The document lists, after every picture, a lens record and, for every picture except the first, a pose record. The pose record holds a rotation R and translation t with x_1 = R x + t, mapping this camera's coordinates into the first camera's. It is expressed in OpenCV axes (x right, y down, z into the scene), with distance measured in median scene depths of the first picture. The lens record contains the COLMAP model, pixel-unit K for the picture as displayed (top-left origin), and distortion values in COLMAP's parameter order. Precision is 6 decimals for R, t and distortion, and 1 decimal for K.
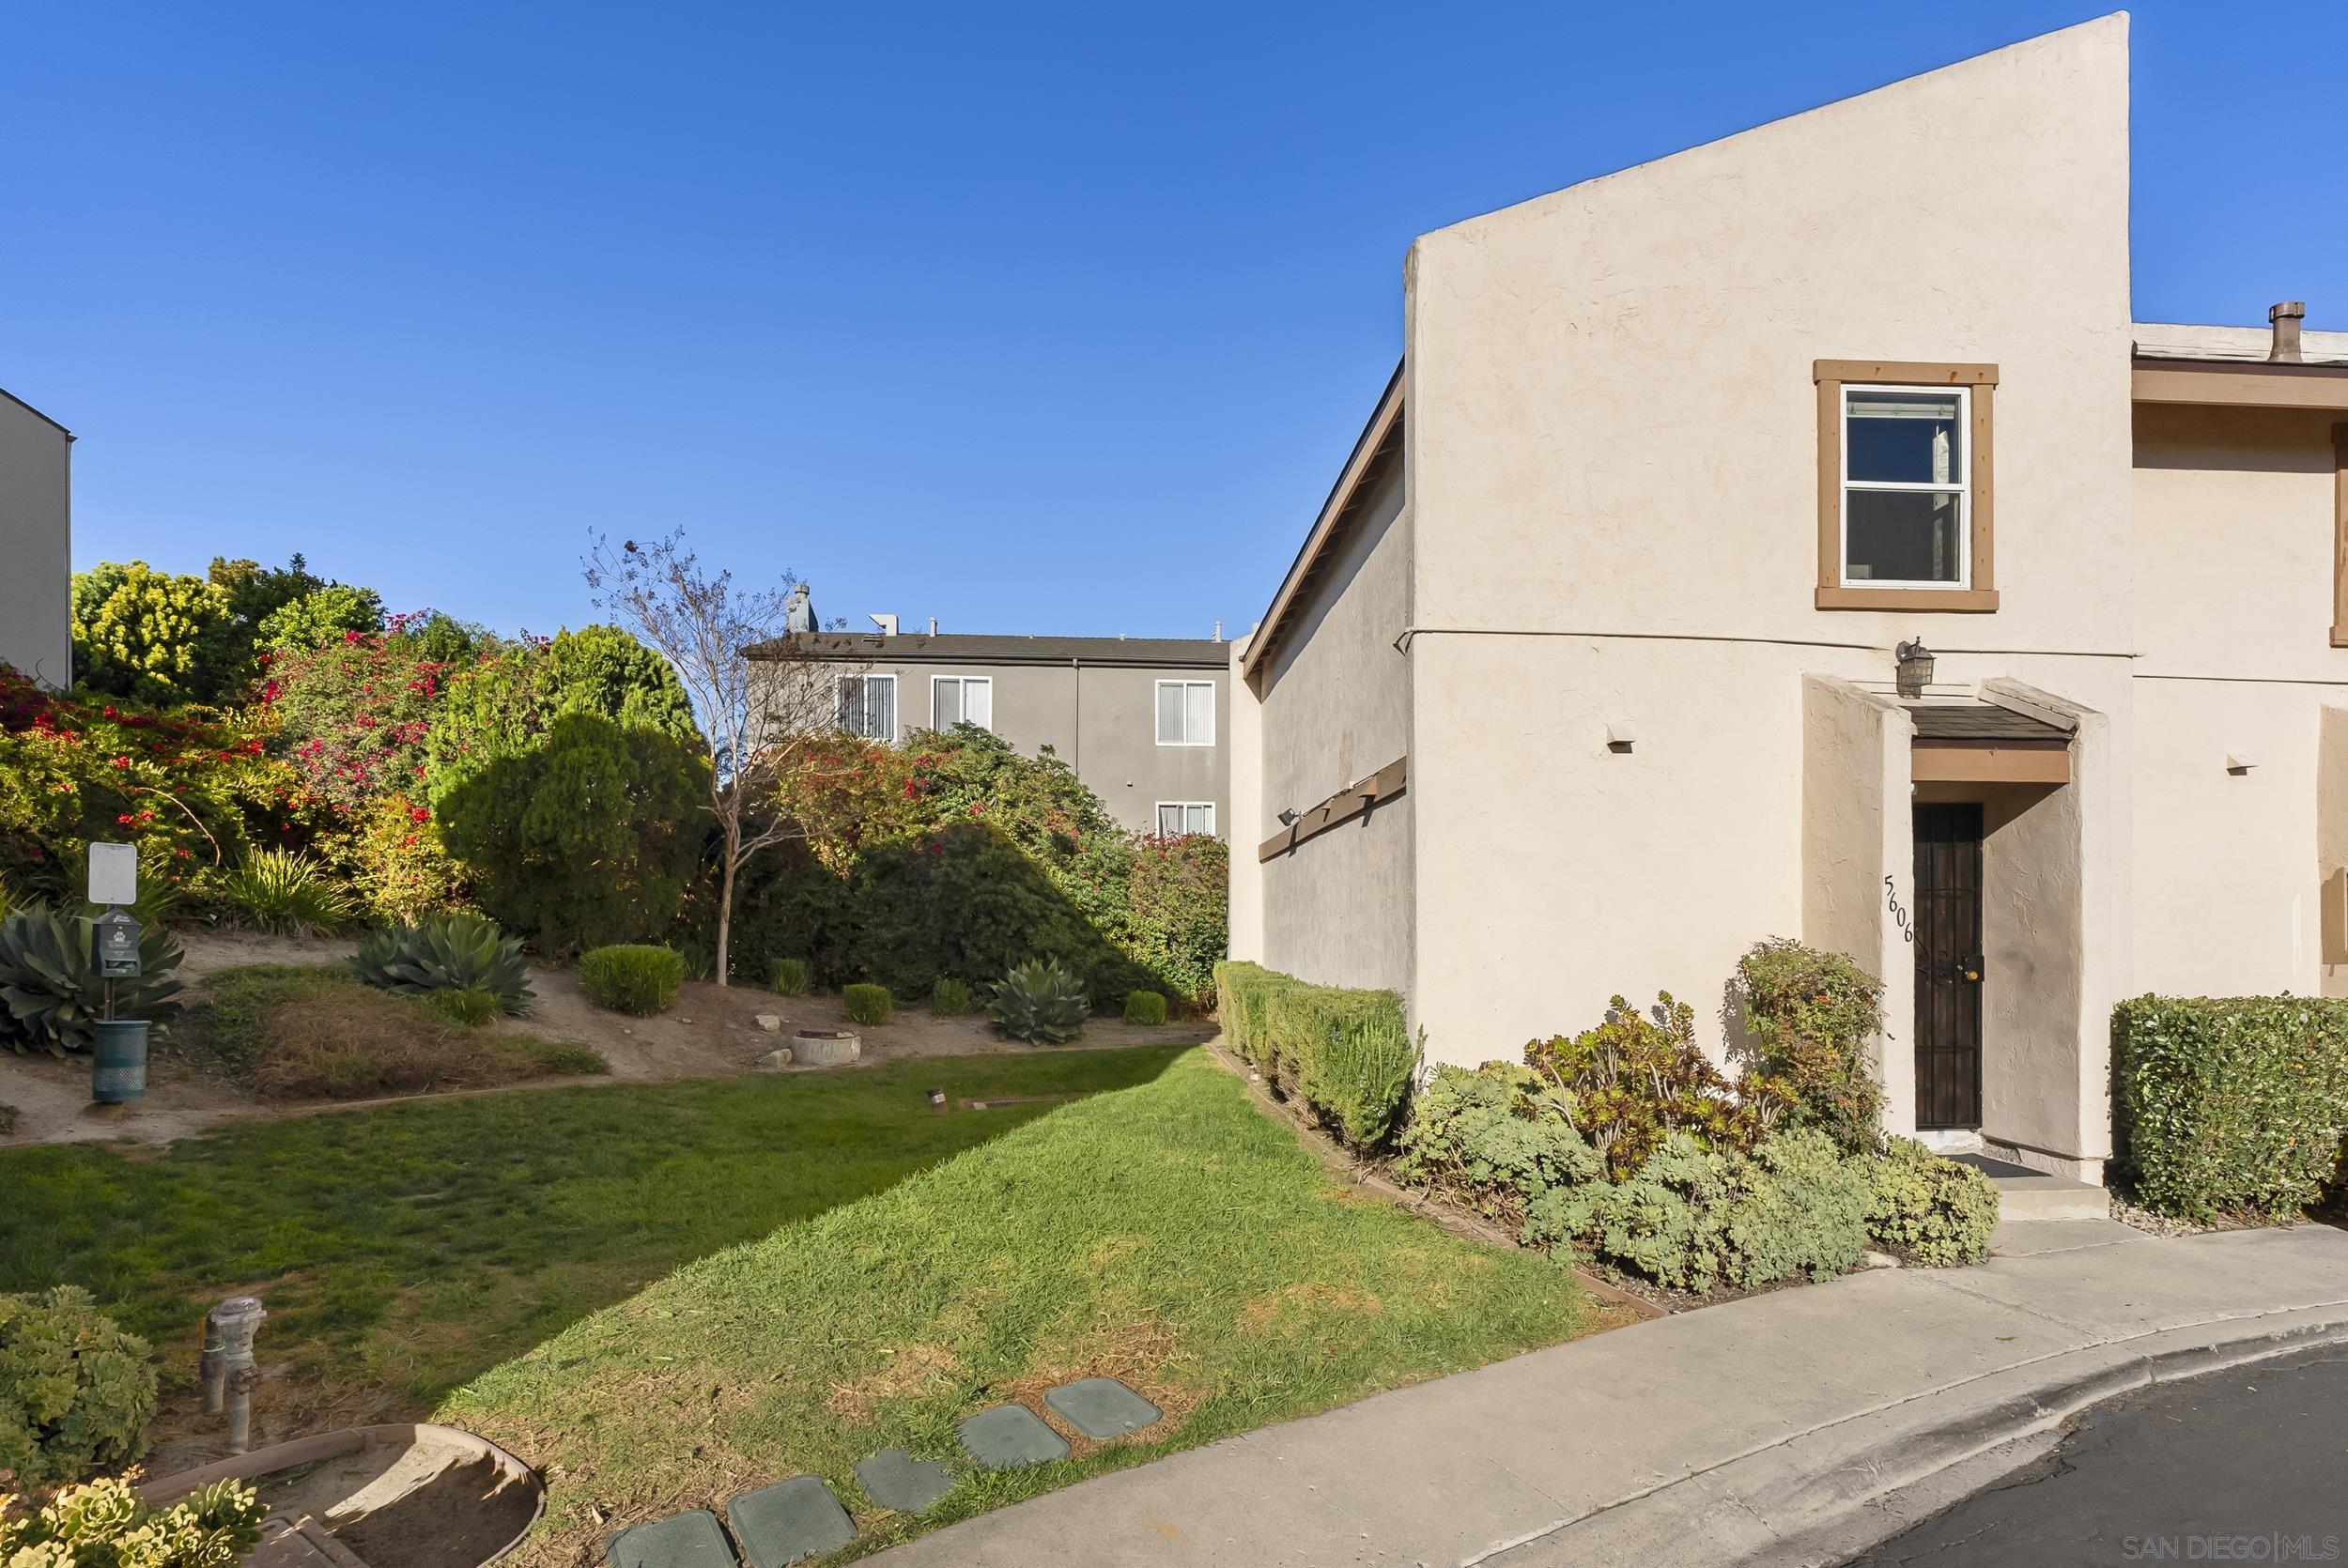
lens RADIAL K [[1064.6, 0, 1176.4], [0, 1064.6, 776.5], [0, 0, 1]] dist [-0.012391, 0.004621]
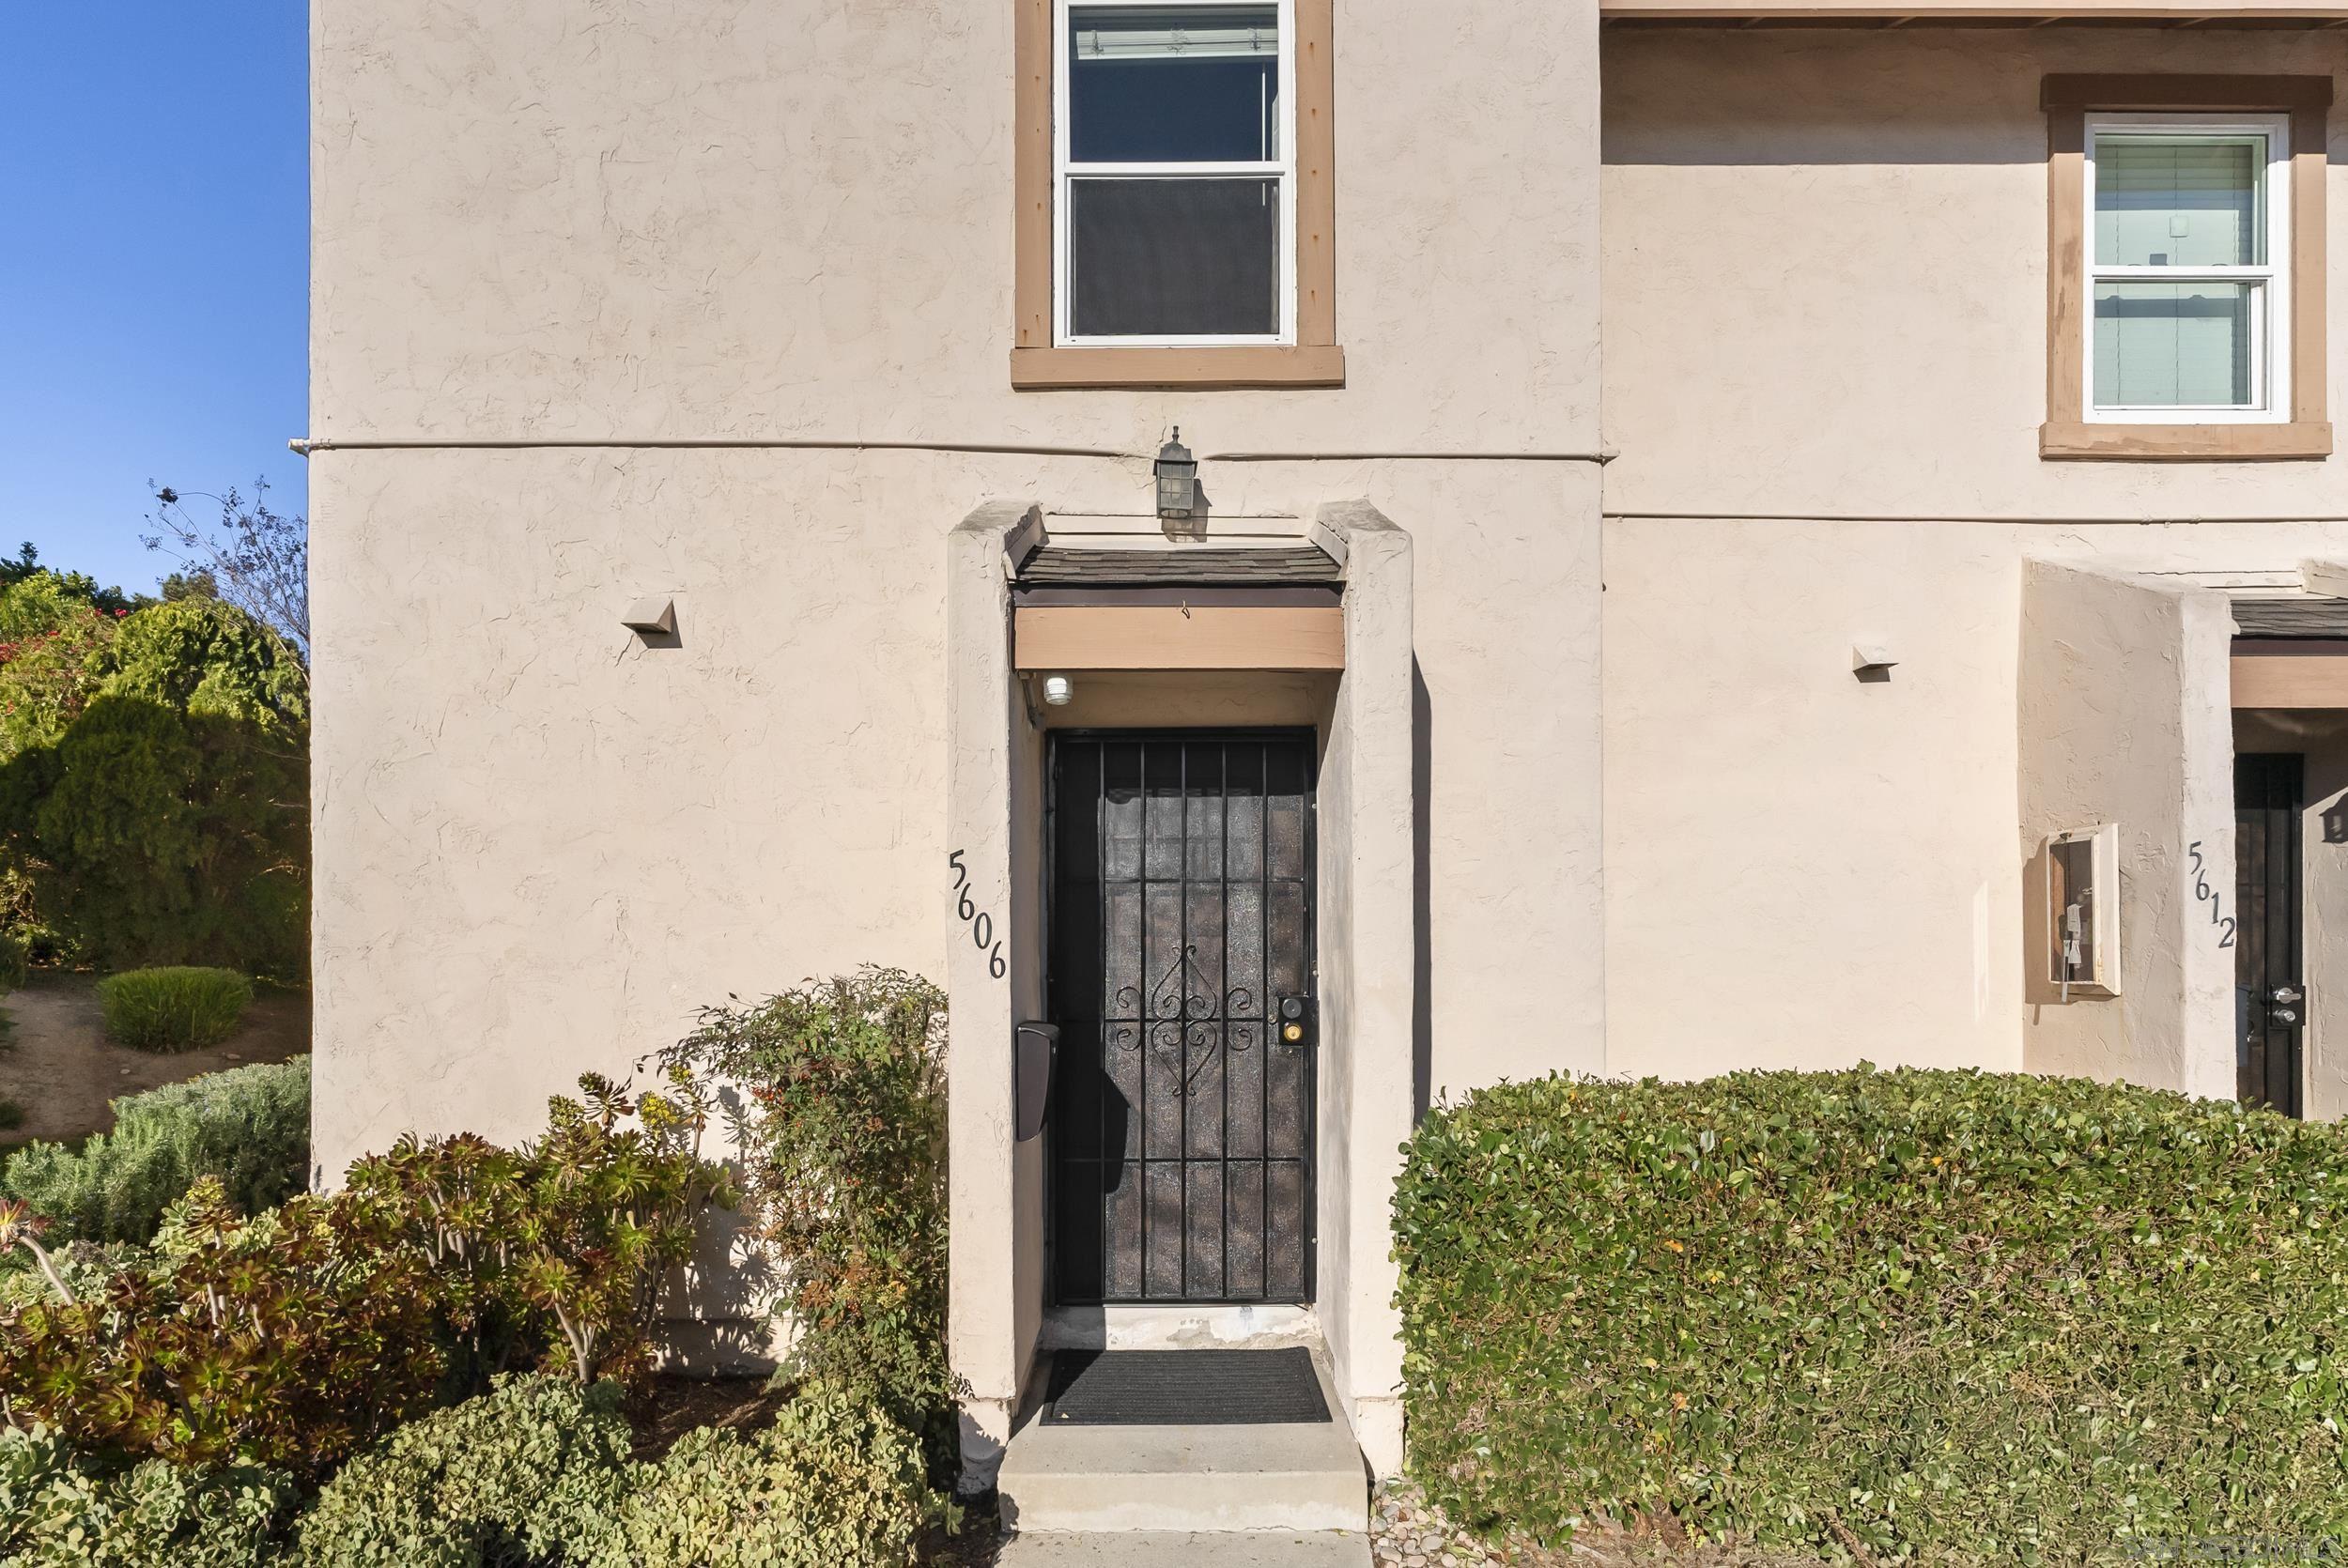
lens RADIAL K [[1064.6, 0, 1173.7], [0, 1064.6, 793.6], [0, 0, 1]] dist [-0.012391, 0.004621]
pose [[0.998496, -0.014658, -0.052837, 0.704302], [0.015066, 0.999860, 0.007329, 0.055518], [0.052722, -0.008114, 0.998576, 0.425942]]
